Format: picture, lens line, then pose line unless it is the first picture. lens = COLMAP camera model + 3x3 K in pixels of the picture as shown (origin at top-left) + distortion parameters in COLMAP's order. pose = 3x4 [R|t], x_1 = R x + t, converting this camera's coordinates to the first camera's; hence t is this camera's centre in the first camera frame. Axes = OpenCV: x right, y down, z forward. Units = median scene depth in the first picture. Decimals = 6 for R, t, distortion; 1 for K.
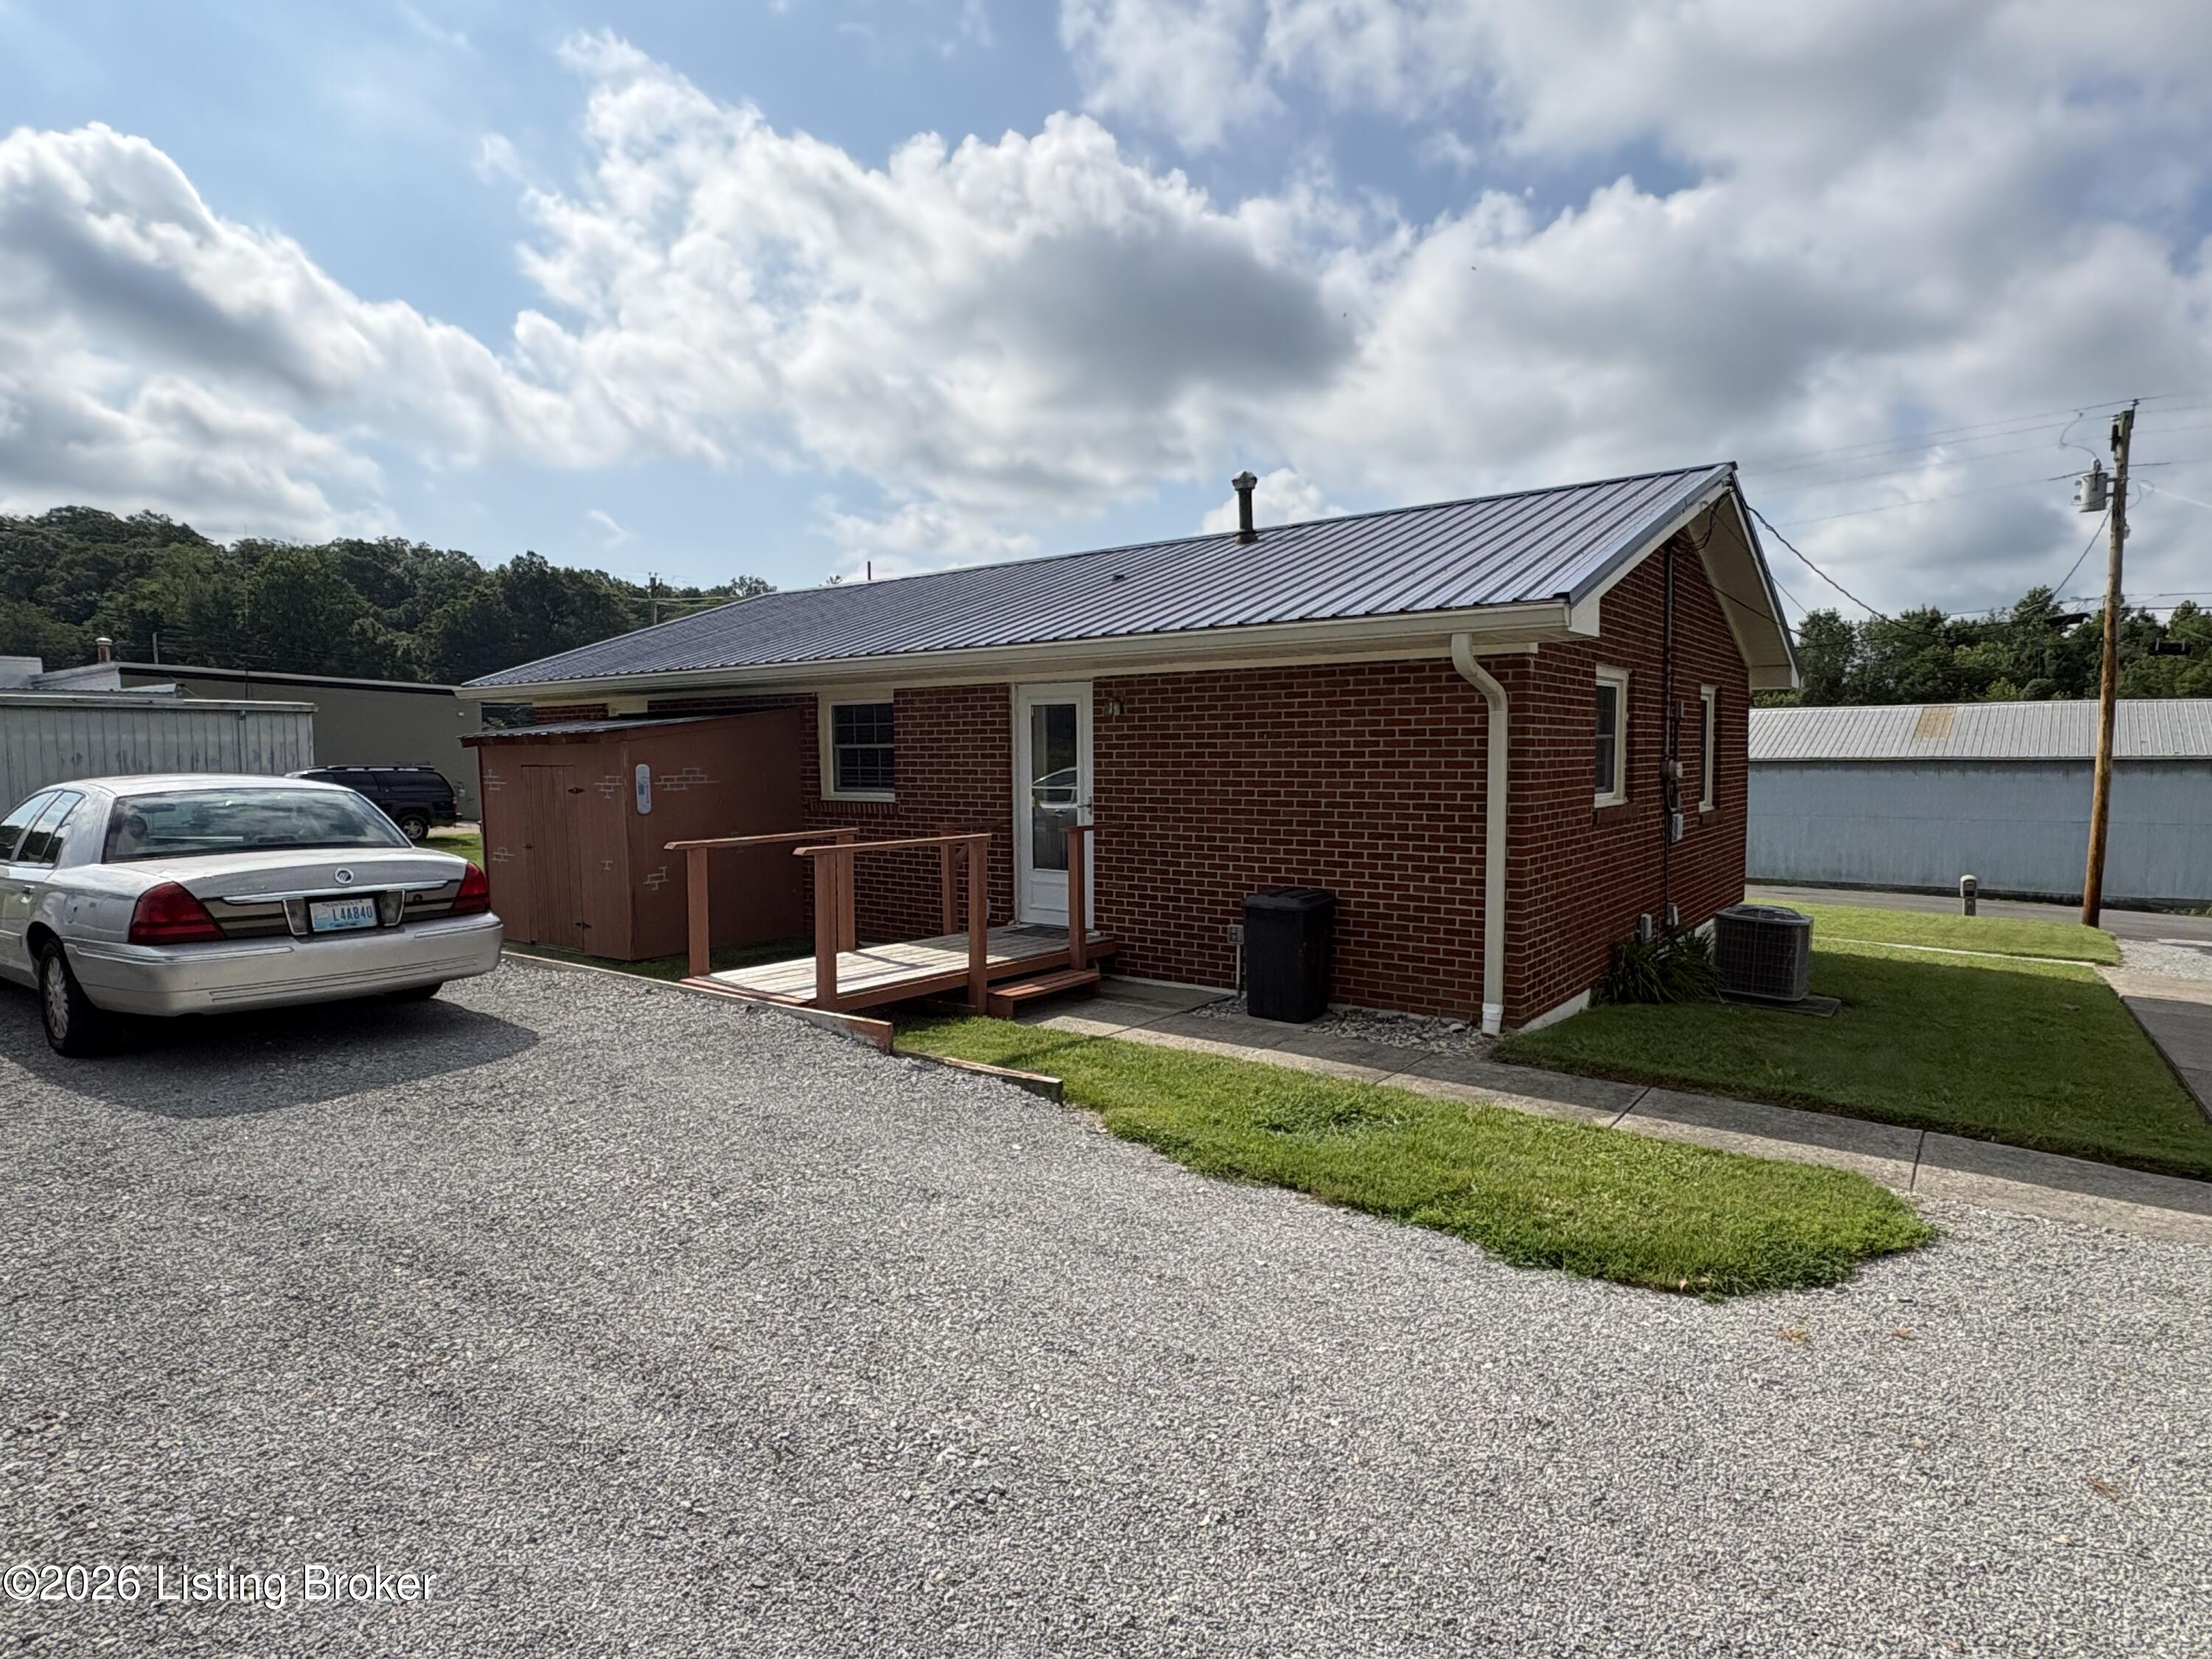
lens RADIAL K [[1163.5, 0, 1106.0], [0, 1163.5, 829.5], [0, 0, 1]] dist [0.025980, 0.000593]
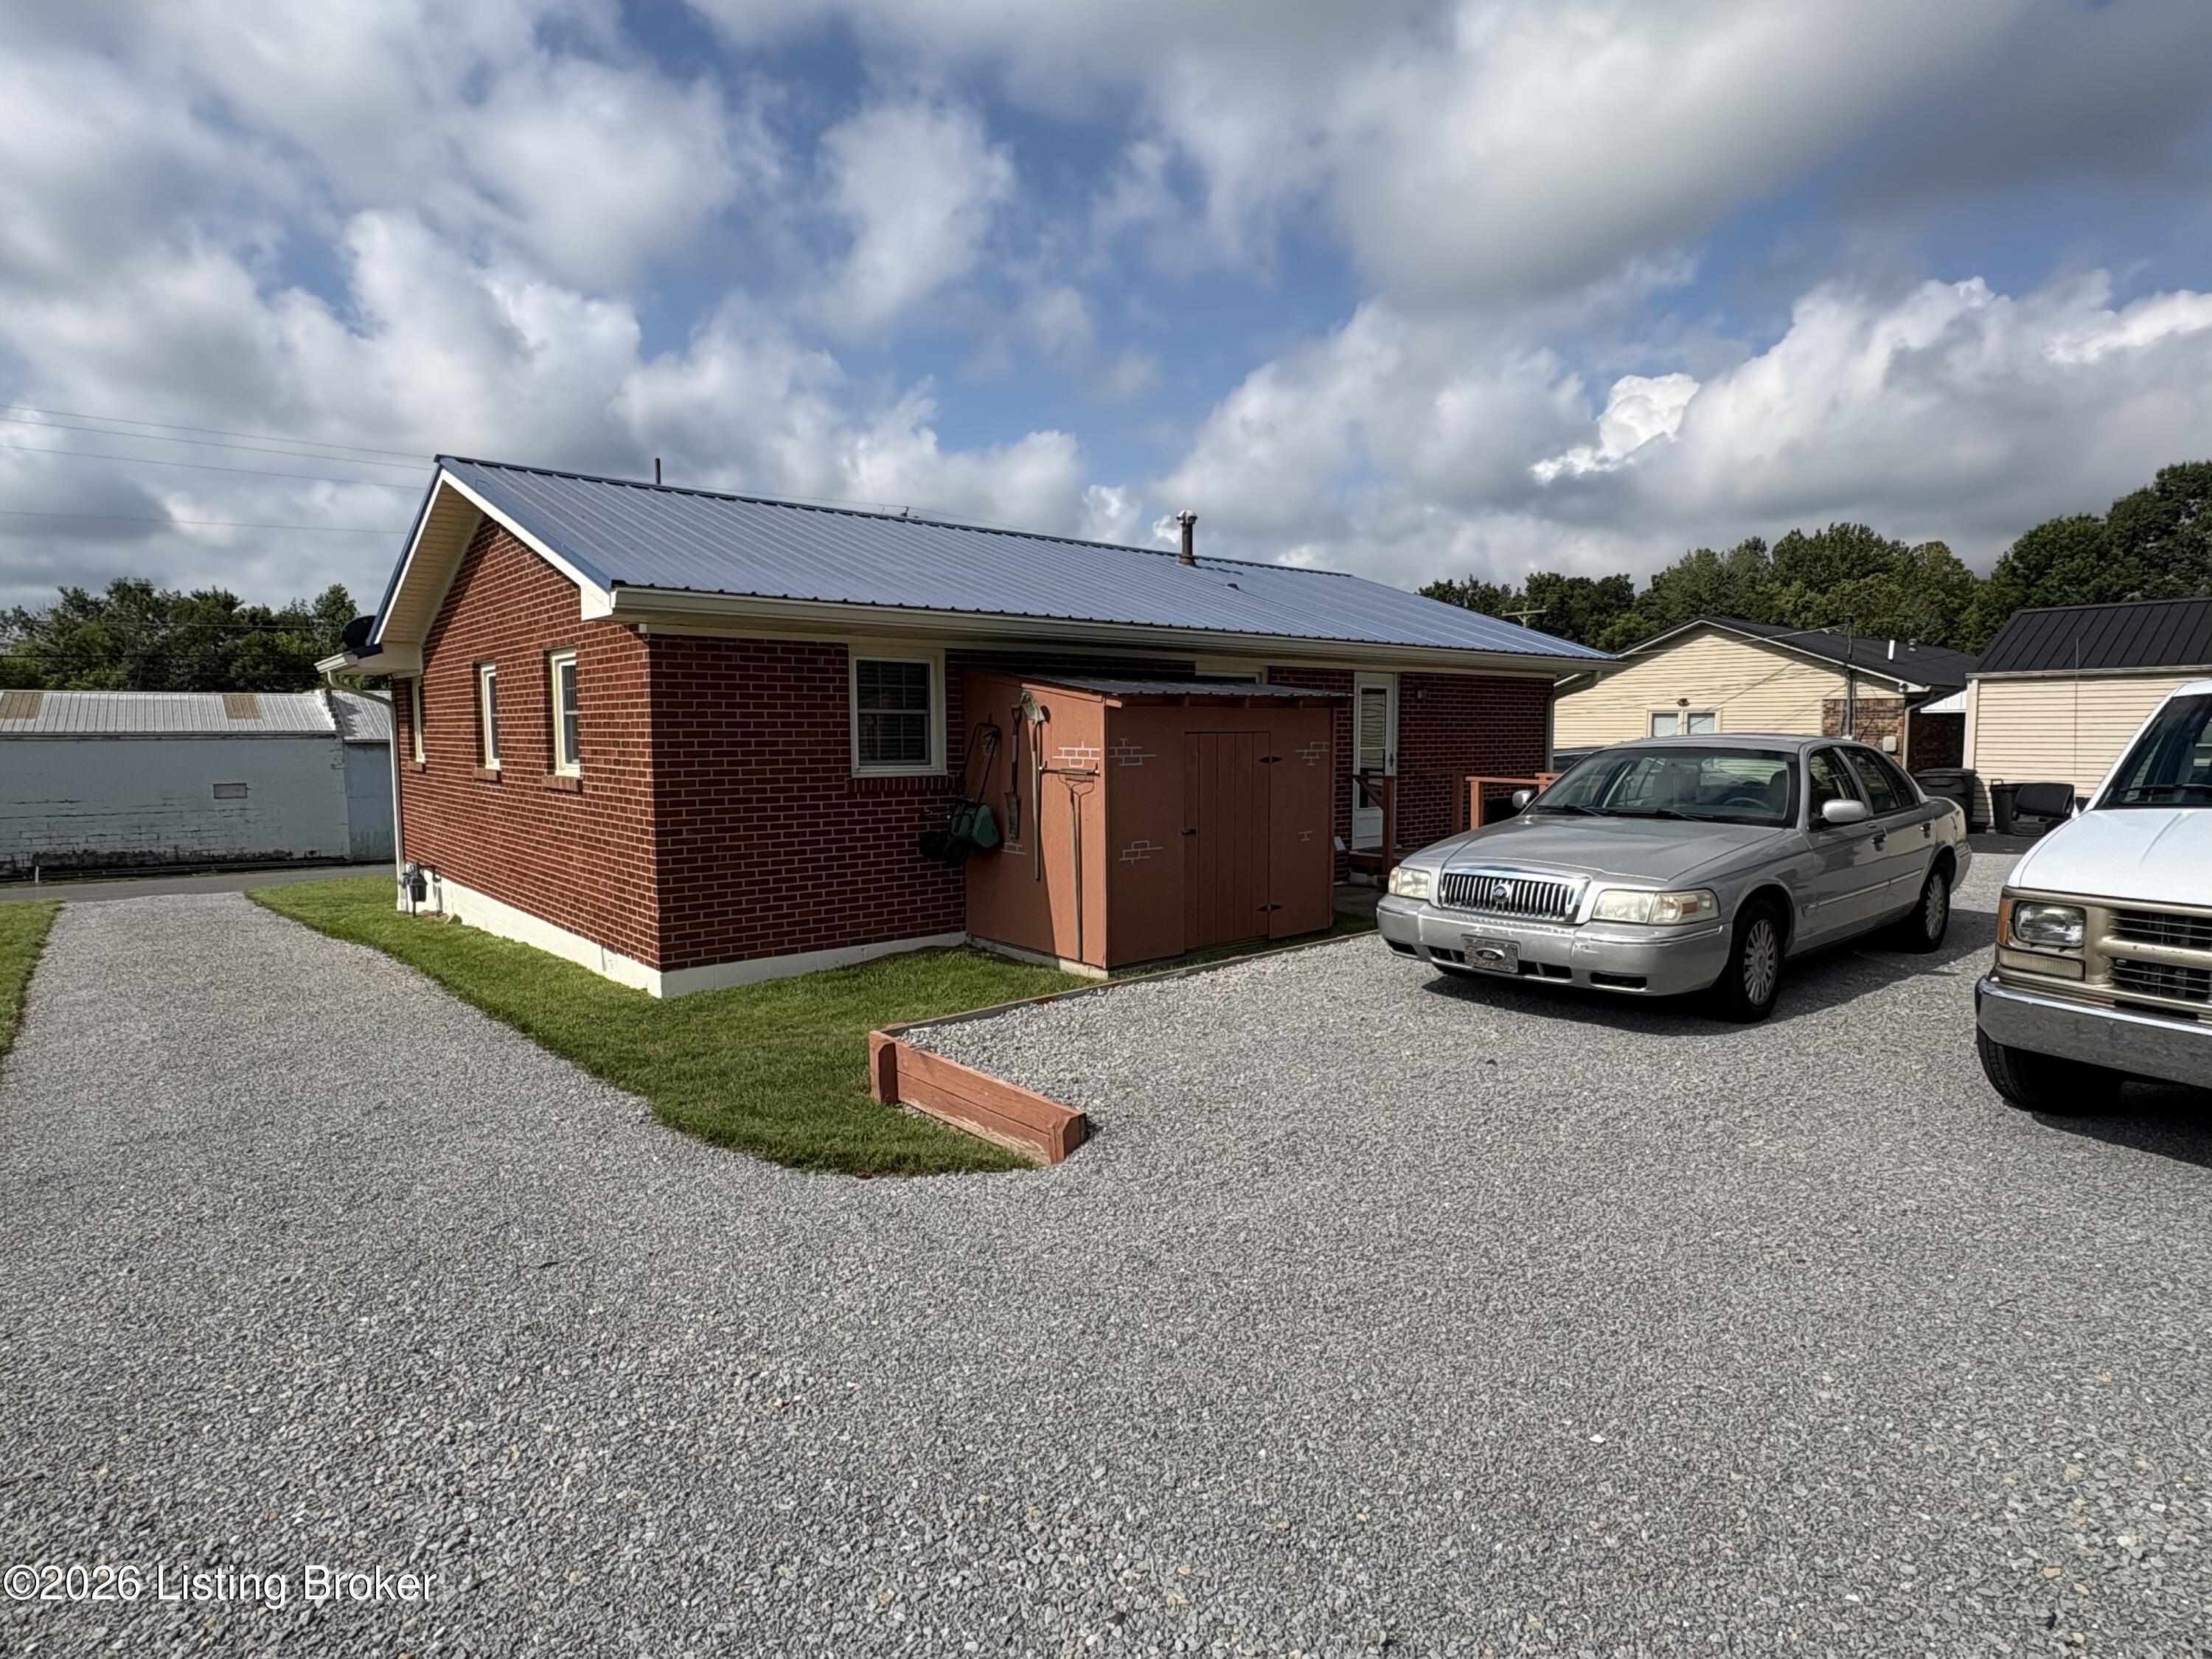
lens RADIAL K [[1152.4, 0, 1106.0], [0, 1152.4, 829.5], [0, 0, 1]] dist [0.001739, -0.000211]
pose [[0.201738, -0.080940, 0.976089, -0.132717], [0.066730, 0.995400, 0.068750, -0.005104], [-0.977164, 0.051265, 0.206211, 0.094438]]
